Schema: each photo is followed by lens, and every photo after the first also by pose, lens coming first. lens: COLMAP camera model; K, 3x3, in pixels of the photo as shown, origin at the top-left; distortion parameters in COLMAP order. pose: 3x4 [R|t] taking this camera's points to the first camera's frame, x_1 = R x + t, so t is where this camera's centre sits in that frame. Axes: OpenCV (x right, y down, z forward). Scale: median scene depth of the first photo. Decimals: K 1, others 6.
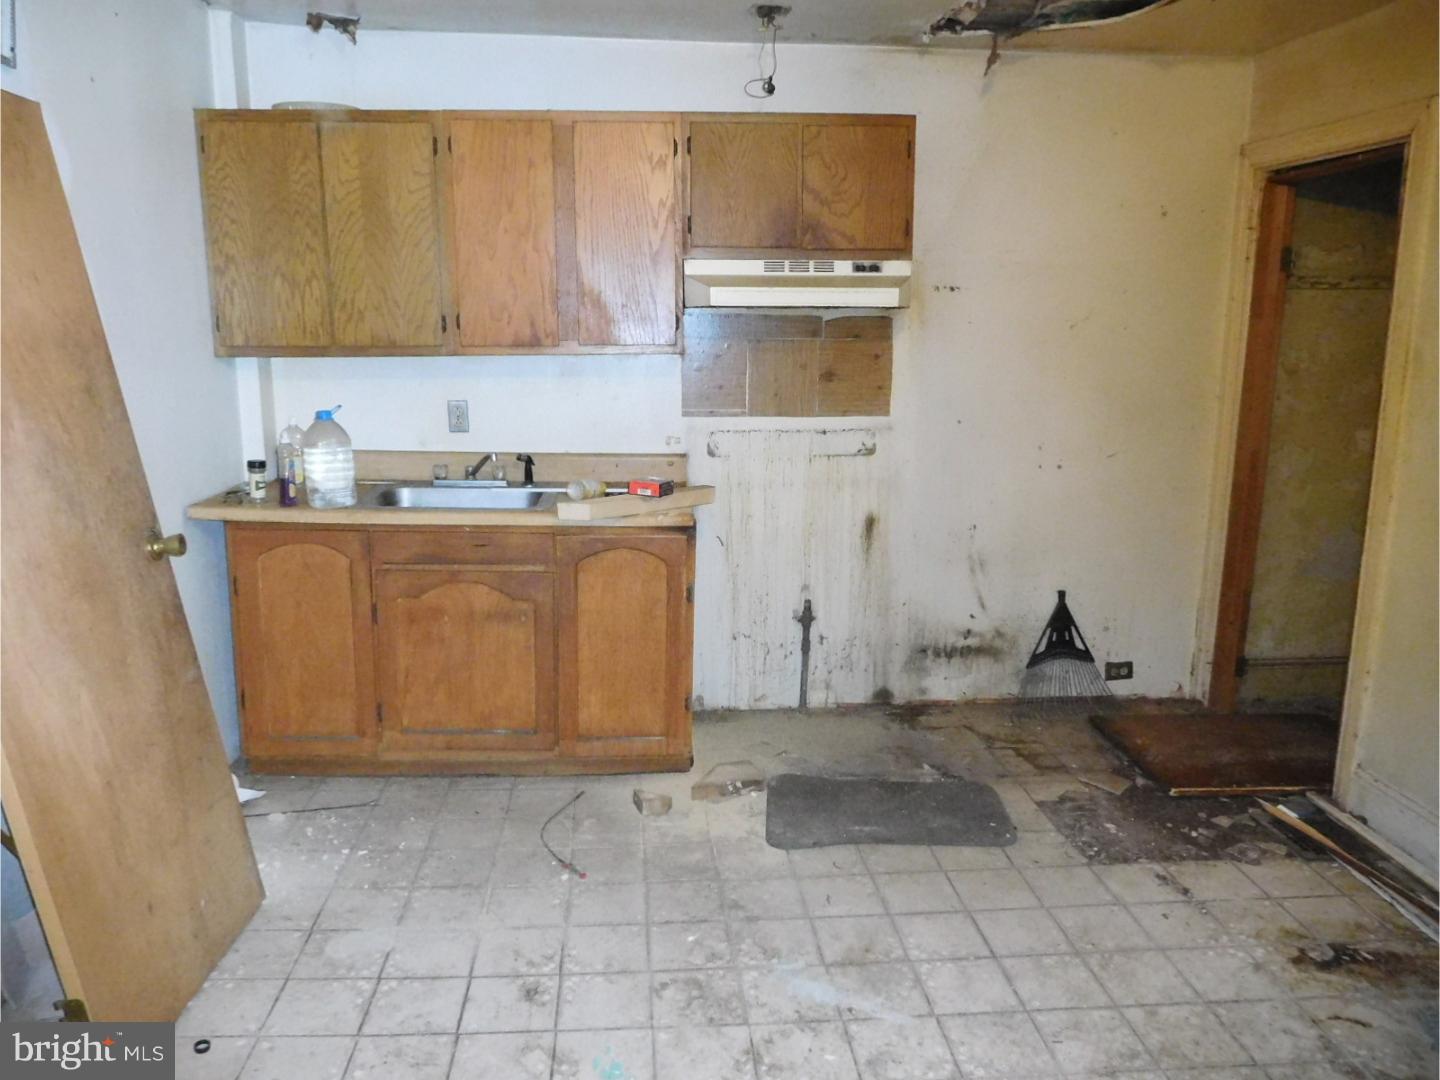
lens RADIAL K [[1064.6, 0, 717.7], [0, 1064.6, 541.1], [0, 0, 1]] dist [-0.000737, -0.003537]
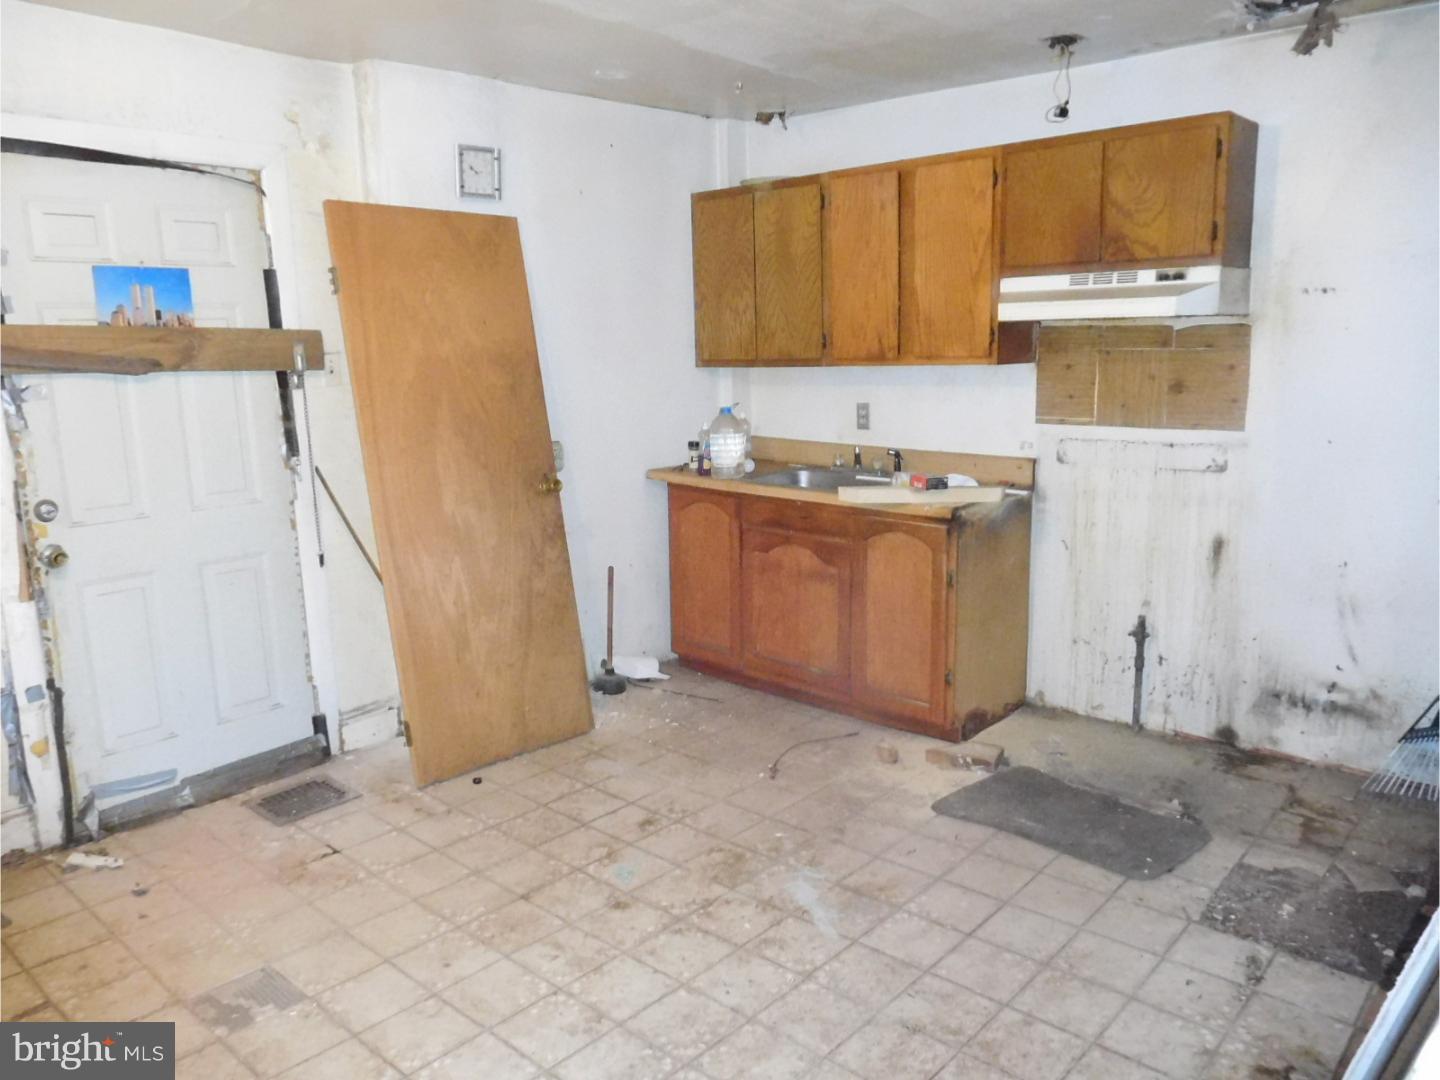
lens RADIAL K [[1054.0, 0, 720.0], [0, 1054.0, 540.0], [0, 0, 1]] dist [0.010644, 0.004494]
pose [[0.705122, 0.116375, -0.699471, 0.542750], [-0.119545, 0.991831, 0.044505, -0.011873], [0.698936, 0.052237, 0.713274, 0.037967]]
